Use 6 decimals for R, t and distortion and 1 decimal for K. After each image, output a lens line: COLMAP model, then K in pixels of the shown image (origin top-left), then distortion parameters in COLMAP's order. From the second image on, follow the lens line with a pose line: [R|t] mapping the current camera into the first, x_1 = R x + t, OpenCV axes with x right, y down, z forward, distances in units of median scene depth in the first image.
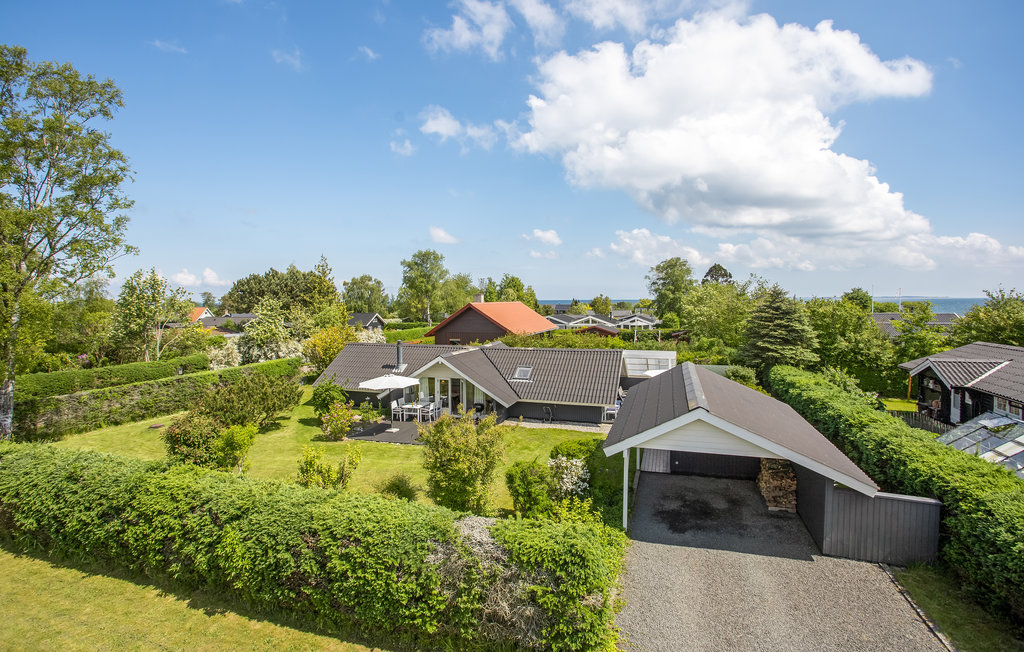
lens RADIAL K [[496.1, 0, 512.0], [0, 496.1, 326.0], [0, 0, 1]] dist [-0.051797, -0.000191]
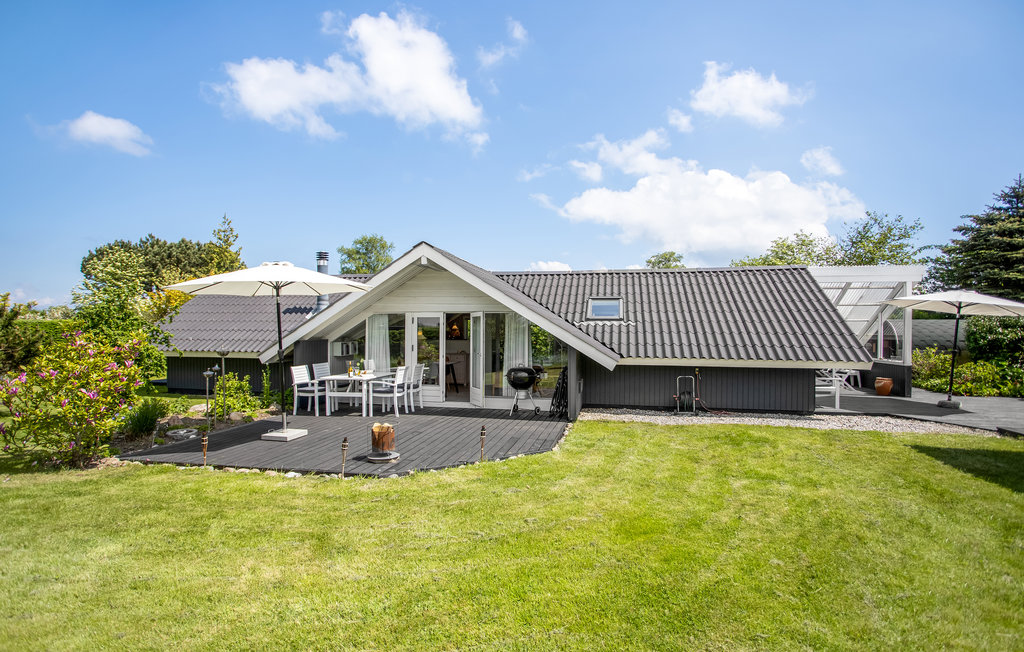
lens RADIAL K [[498.6, 0, 507.3], [0, 498.6, 354.7], [0, 0, 1]] dist [-0.004252, -0.000521]
pose [[0.994812, 0.004528, 0.101630, -0.112779], [-0.004986, 0.999979, 0.004259, 0.136637], [-0.101608, -0.004743, 0.994813, 0.572390]]
